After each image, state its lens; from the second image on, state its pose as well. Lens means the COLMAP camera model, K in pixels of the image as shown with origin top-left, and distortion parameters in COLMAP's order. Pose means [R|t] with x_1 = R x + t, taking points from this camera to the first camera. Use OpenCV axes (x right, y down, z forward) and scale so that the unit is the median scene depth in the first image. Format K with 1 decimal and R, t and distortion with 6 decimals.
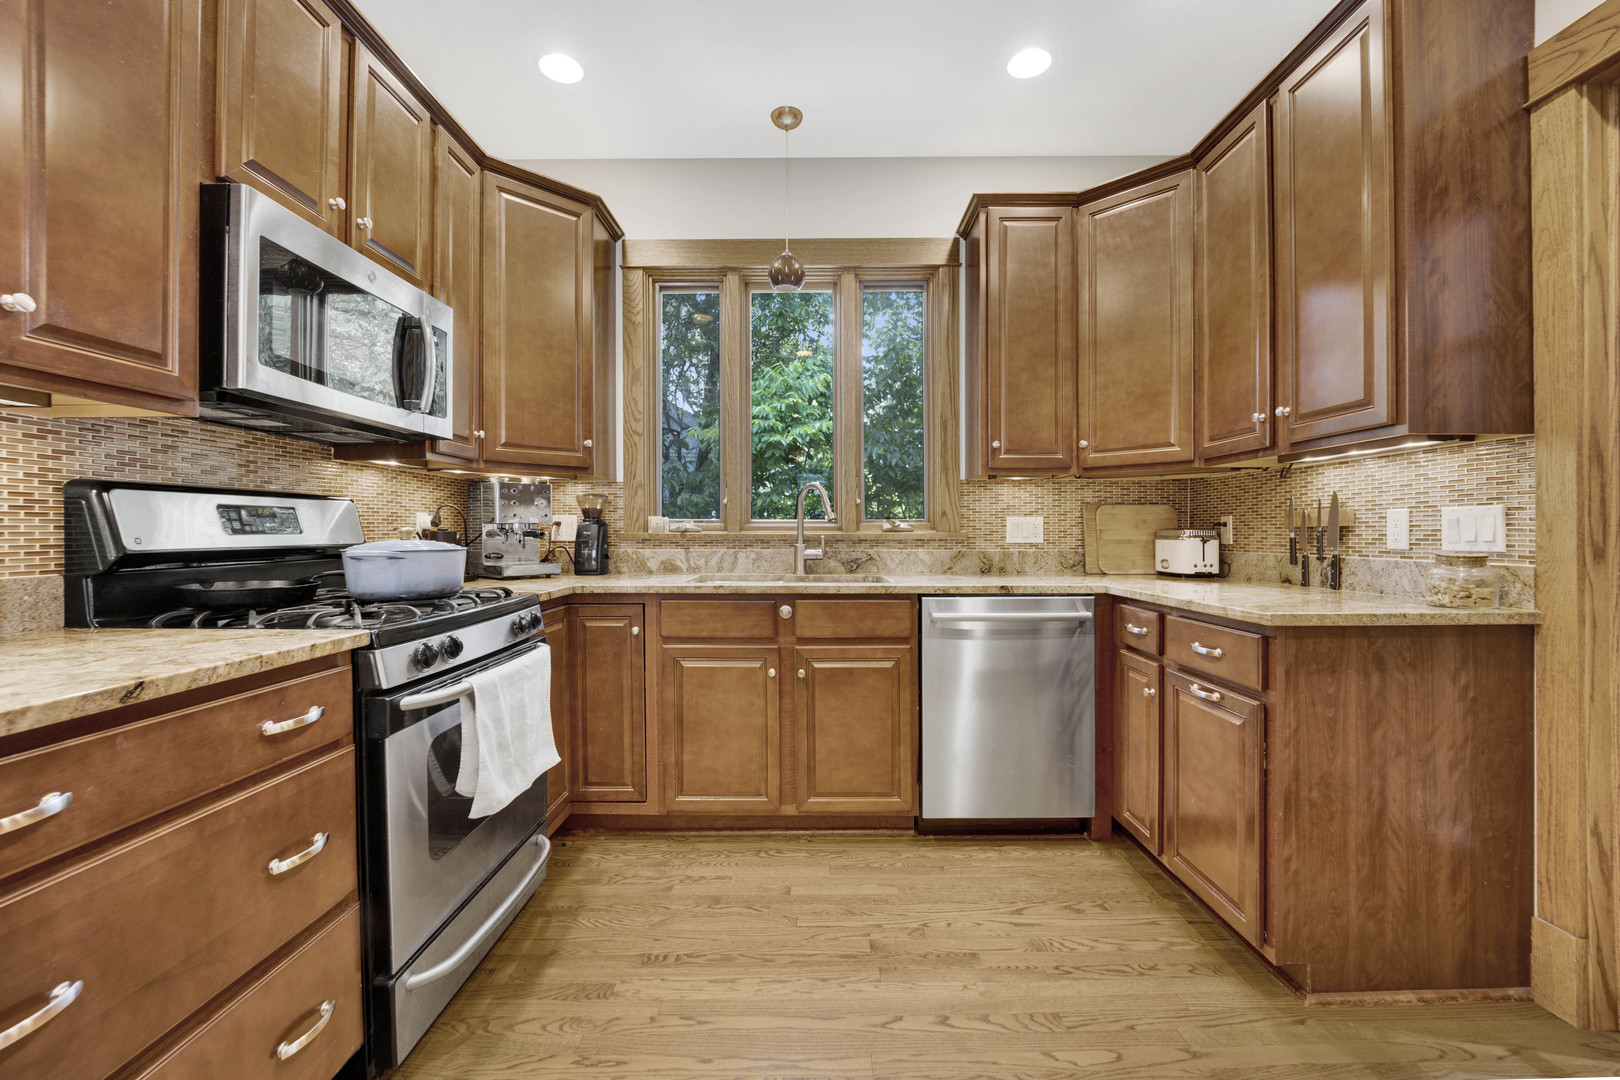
lens RADIAL K [[681.4, 0, 802.1], [0, 681.4, 535.4], [0, 0, 1]] dist [-0.014861, -0.000905]
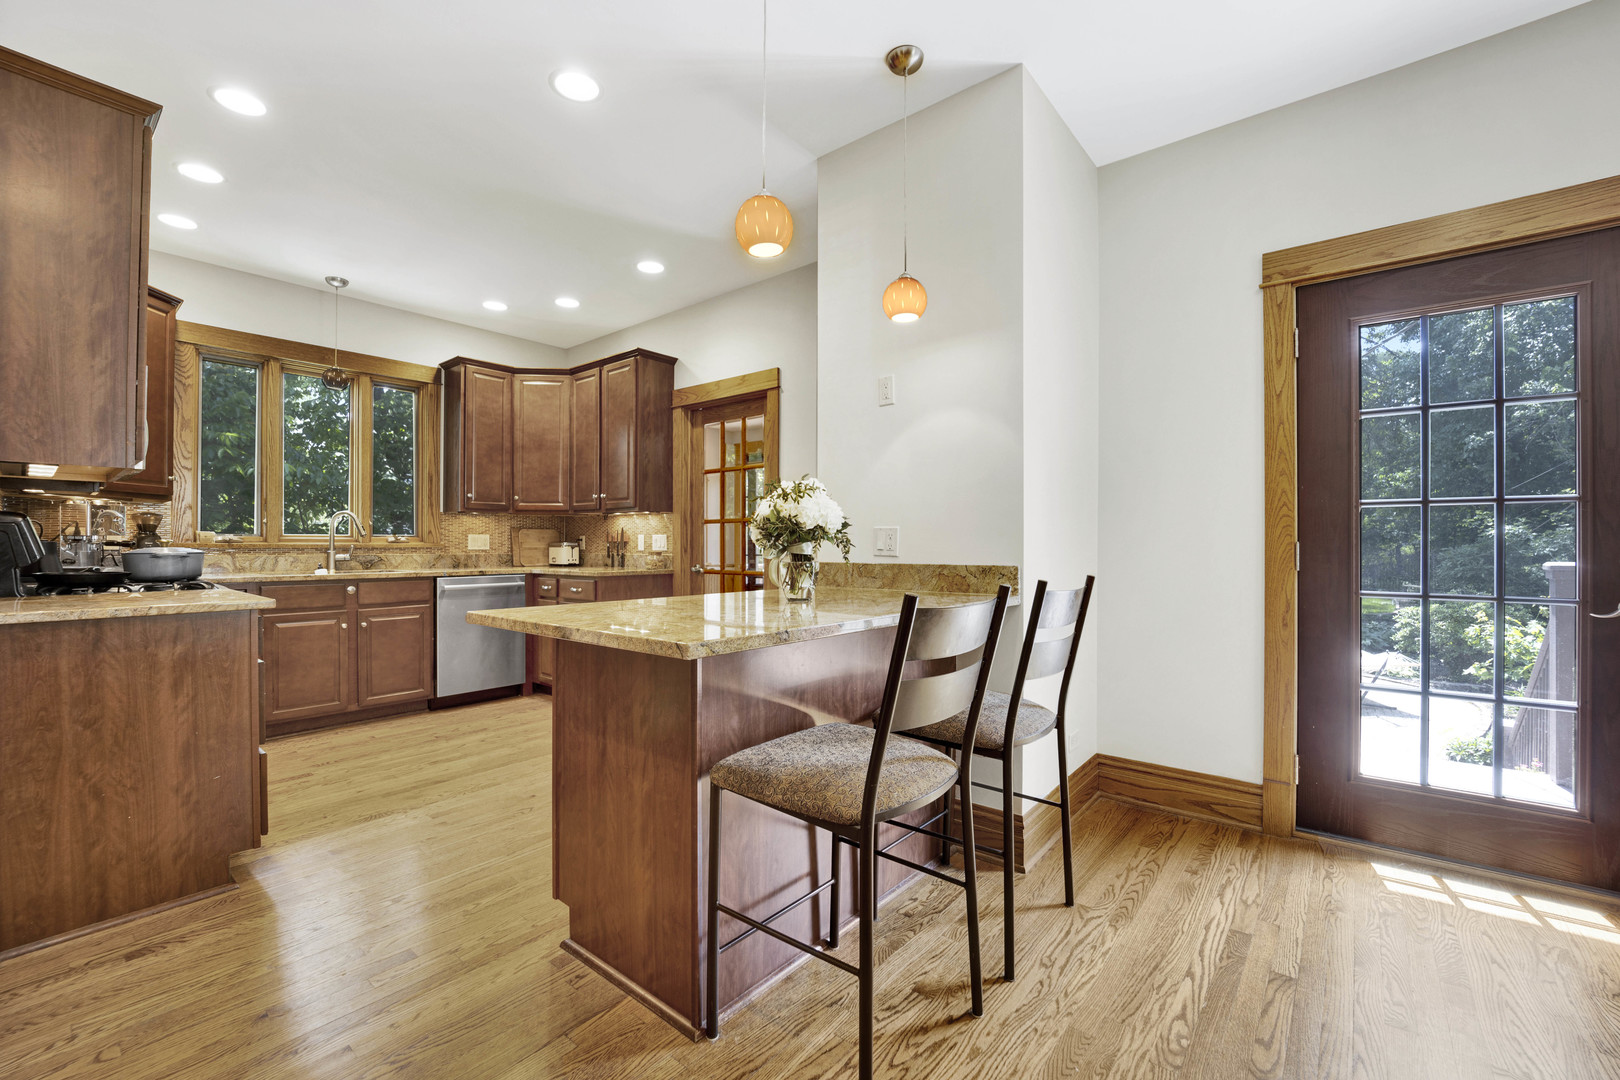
lens RADIAL K [[681.4, 0, 804.4], [0, 681.4, 543.1], [0, 0, 1]] dist [-0.014861, -0.000905]
pose [[0.637062, 0.003103, 0.770807, -0.607191], [0.001203, 0.999987, -0.005020, 0.005313], [-0.770812, 0.004125, 0.637050, -0.946614]]
